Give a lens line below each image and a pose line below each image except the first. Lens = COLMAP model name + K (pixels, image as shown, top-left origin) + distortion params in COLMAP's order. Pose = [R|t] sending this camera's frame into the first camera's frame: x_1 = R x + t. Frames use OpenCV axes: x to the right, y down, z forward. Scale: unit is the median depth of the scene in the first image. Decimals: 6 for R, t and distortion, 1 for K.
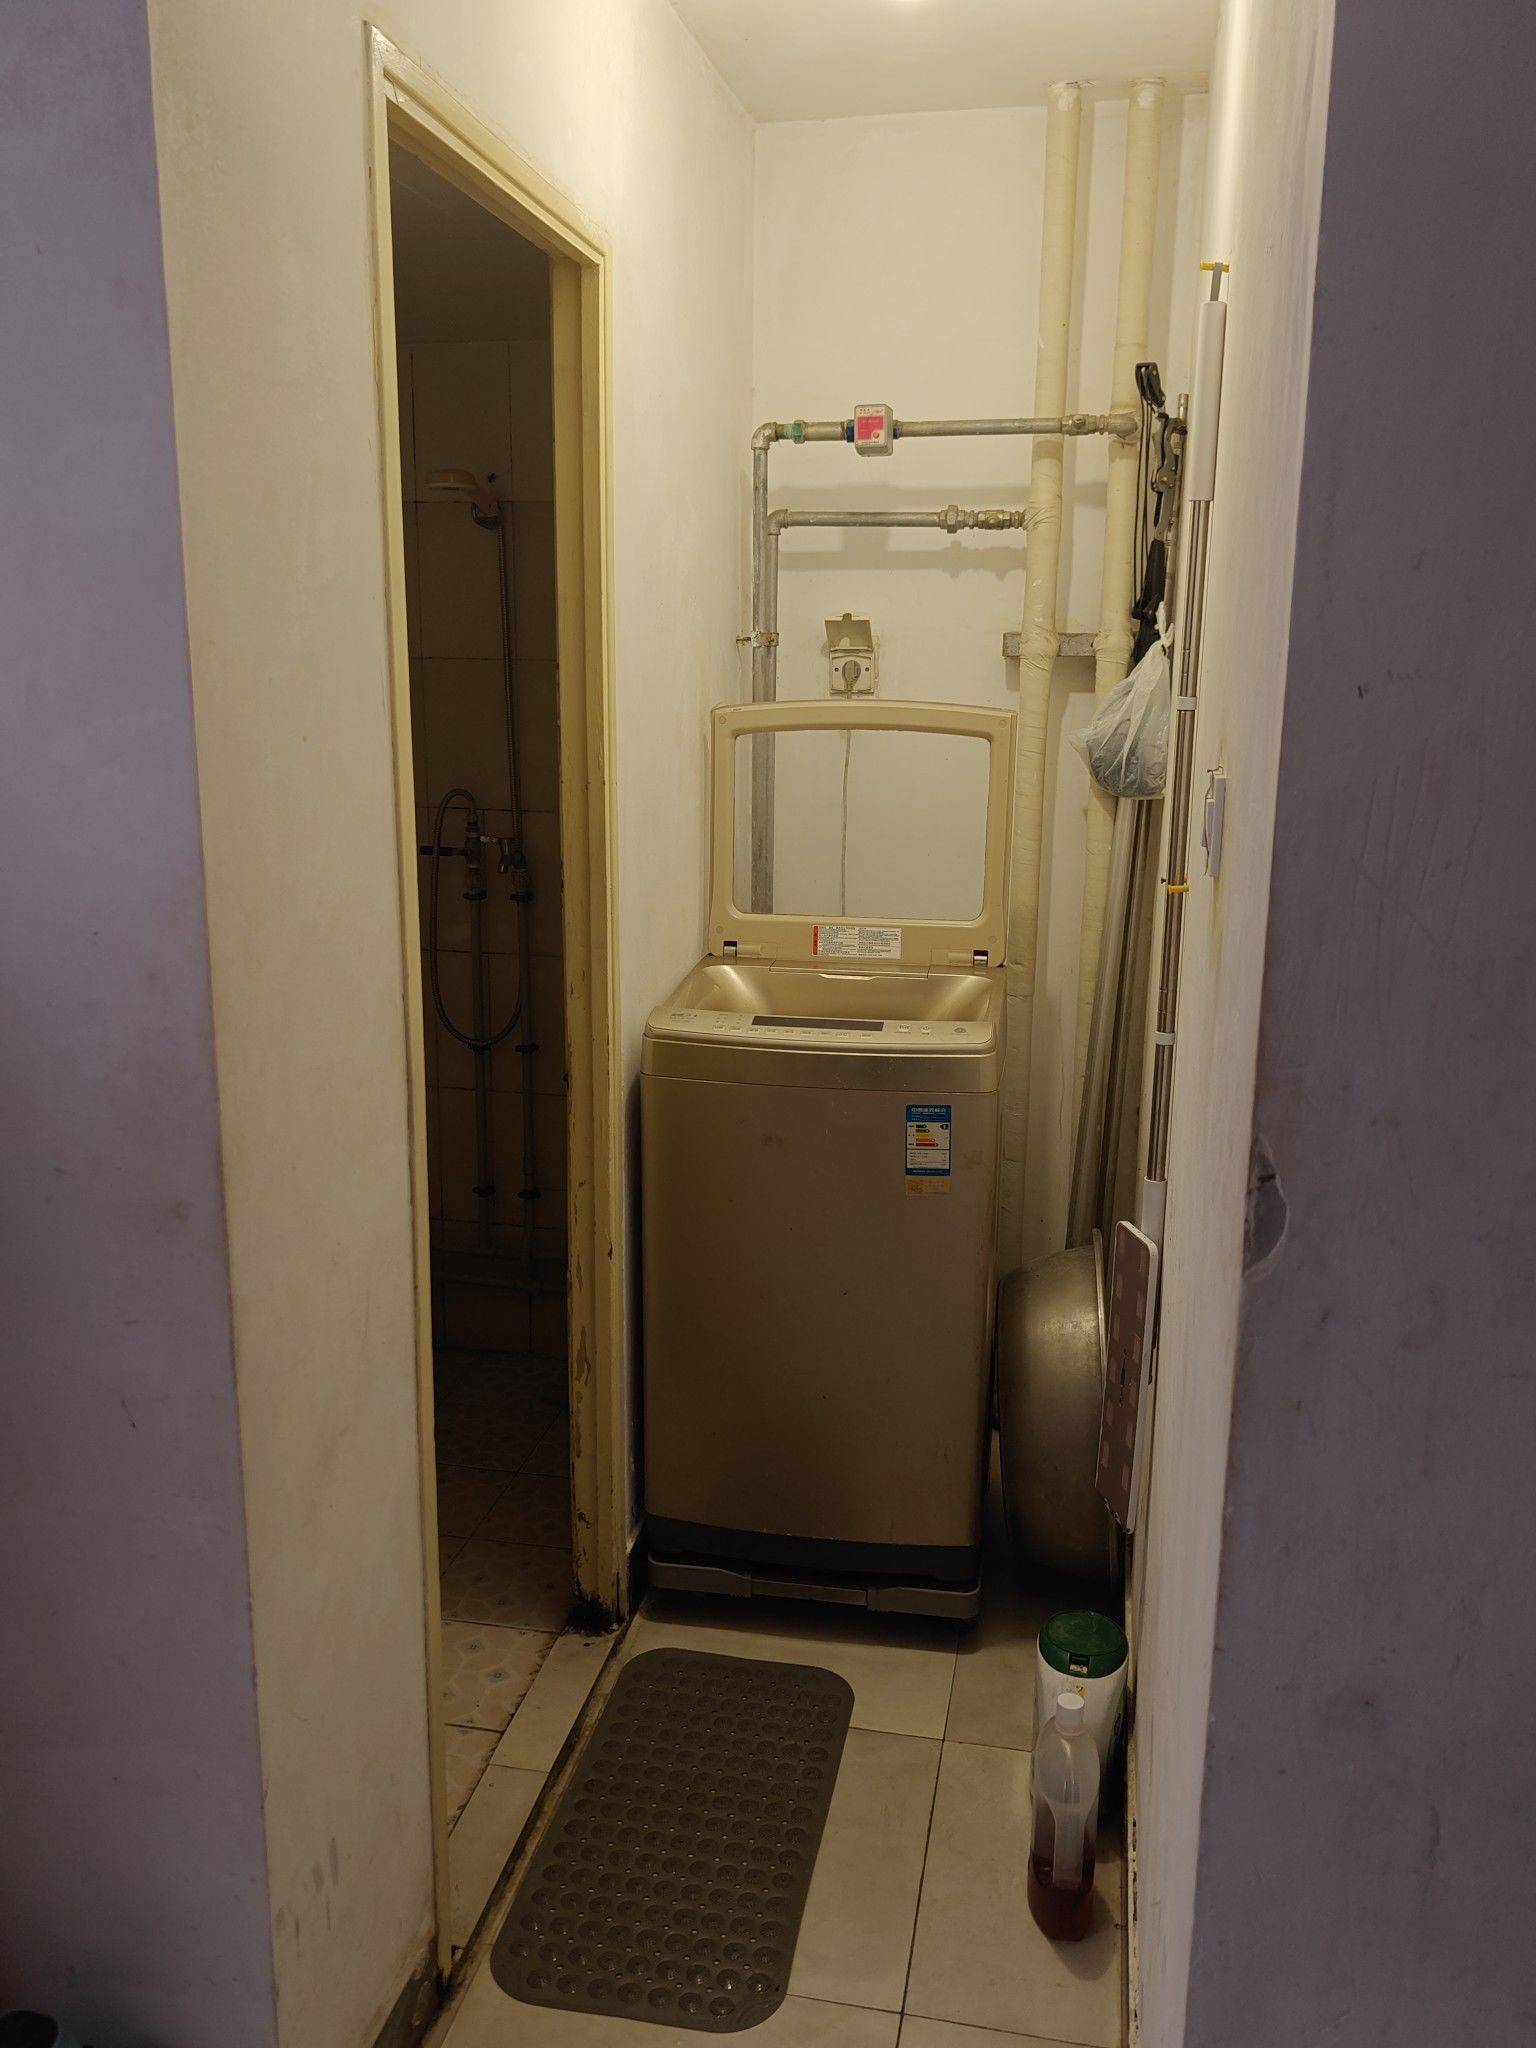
lens RADIAL K [[1661.0, 0, 766.0], [0, 1661.0, 1023.8], [0, 0, 1]] dist [-0.044780, -0.002235]
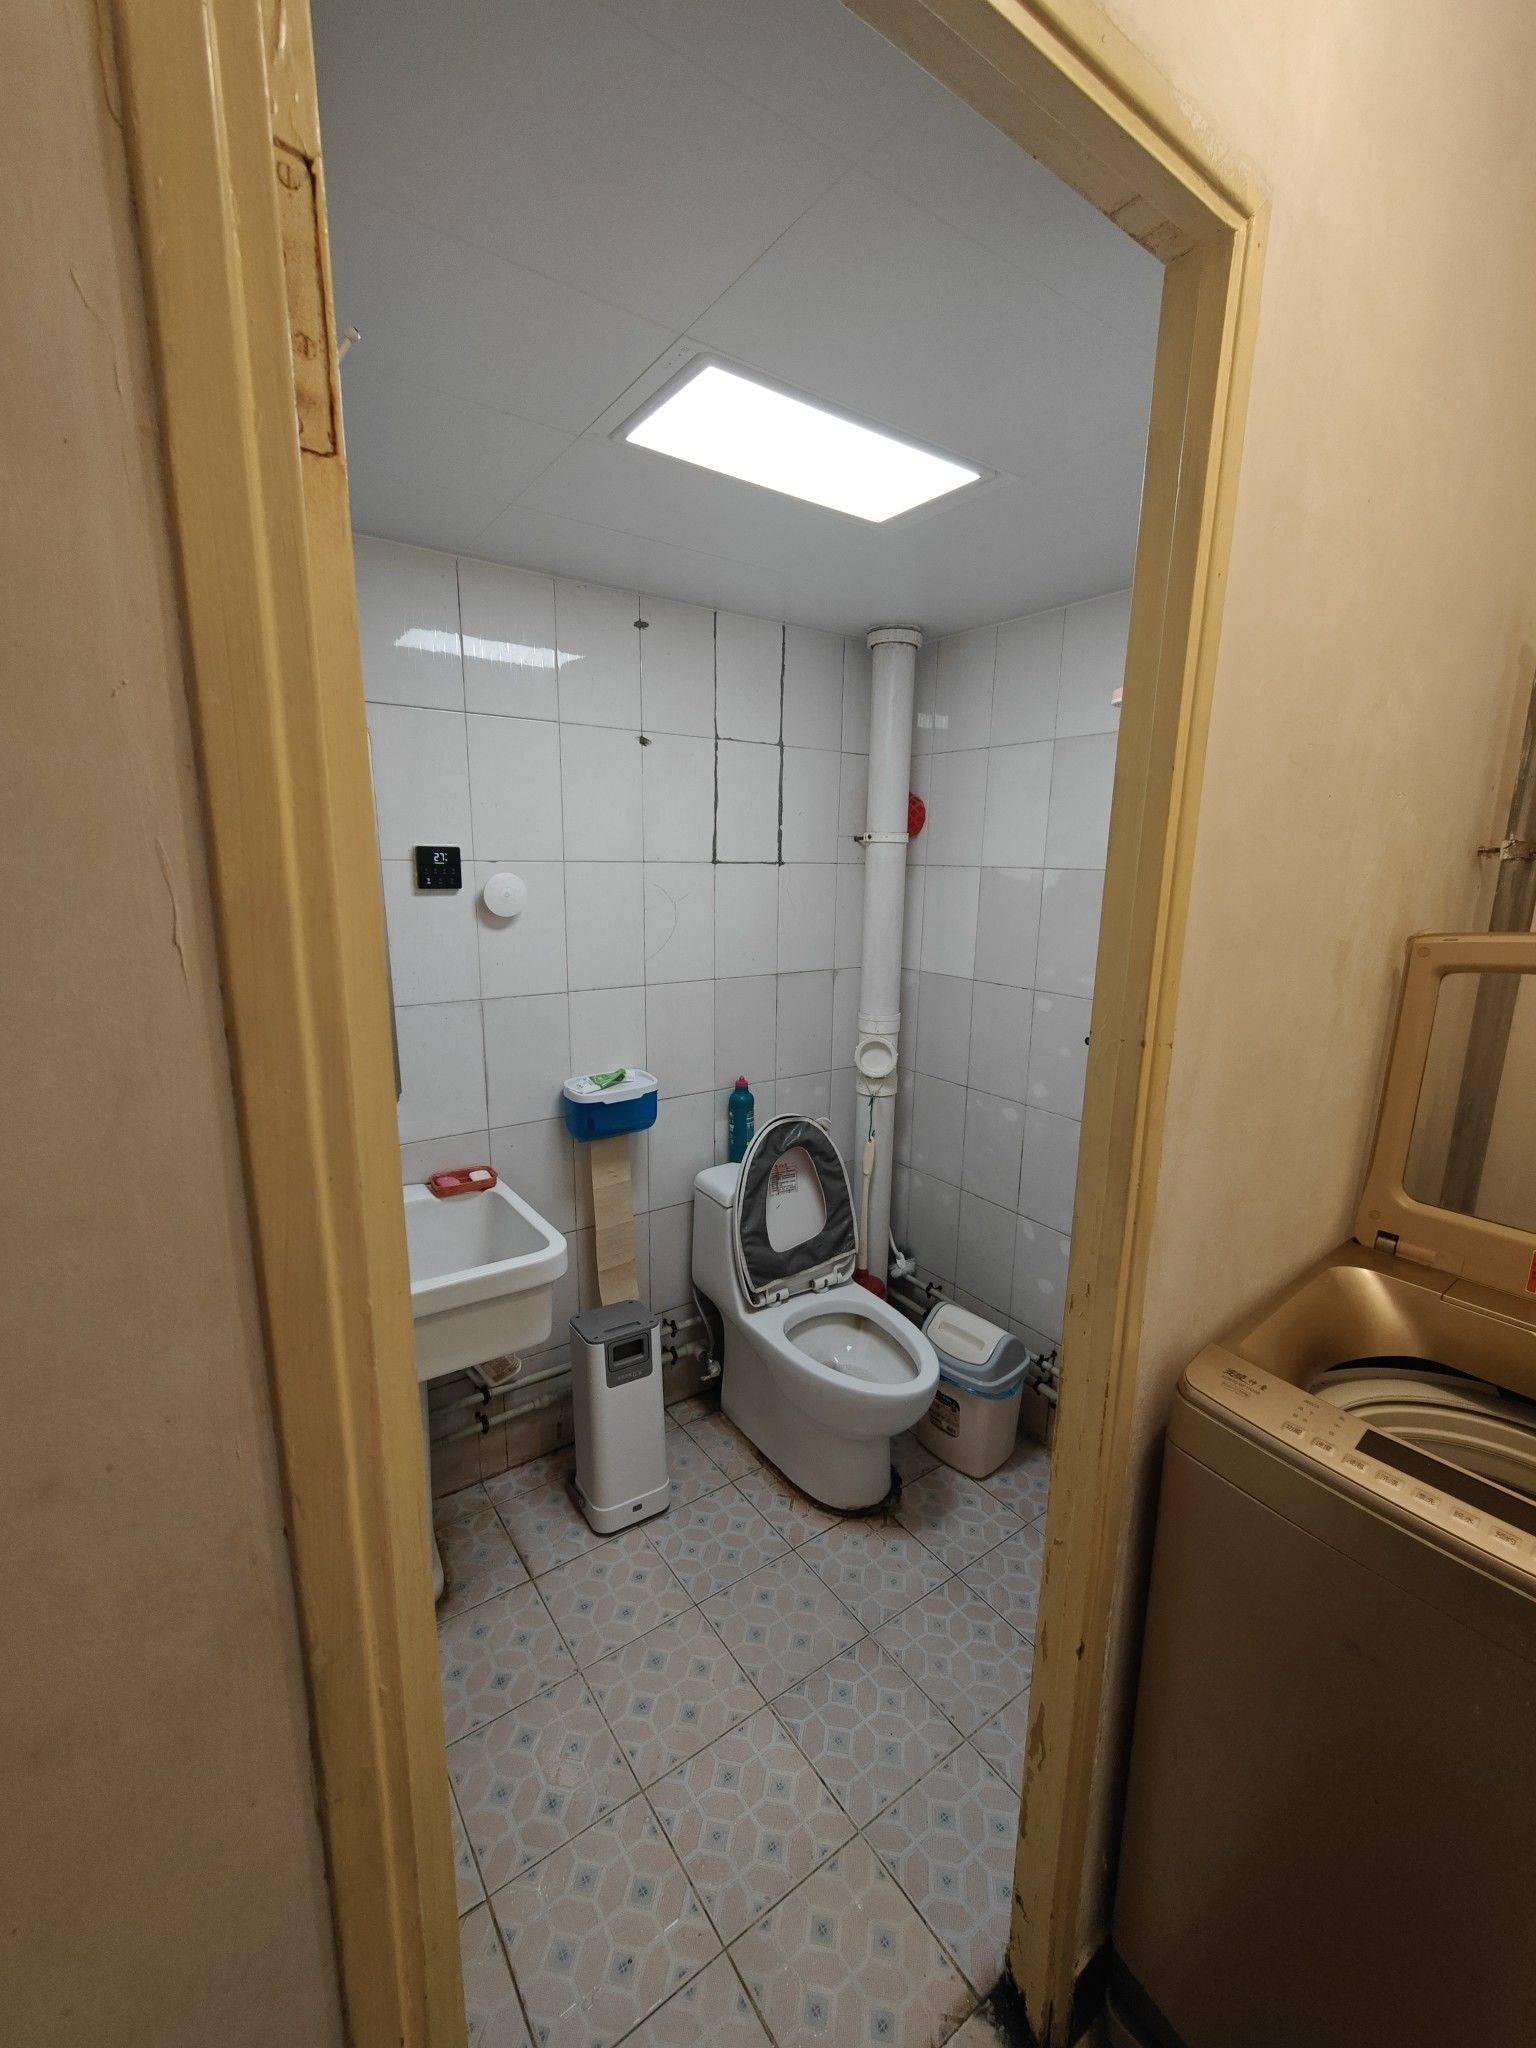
lens RADIAL K [[836.6, 0, 764.5], [0, 836.6, 1027.9], [0, 0, 1]] dist [0.008153, 0.000106]
pose [[0.722288, 0.134693, -0.678349, 0.021841], [-0.168856, 0.985513, 0.015889, -0.102555], [0.670662, 0.103067, 0.734568, 0.509368]]
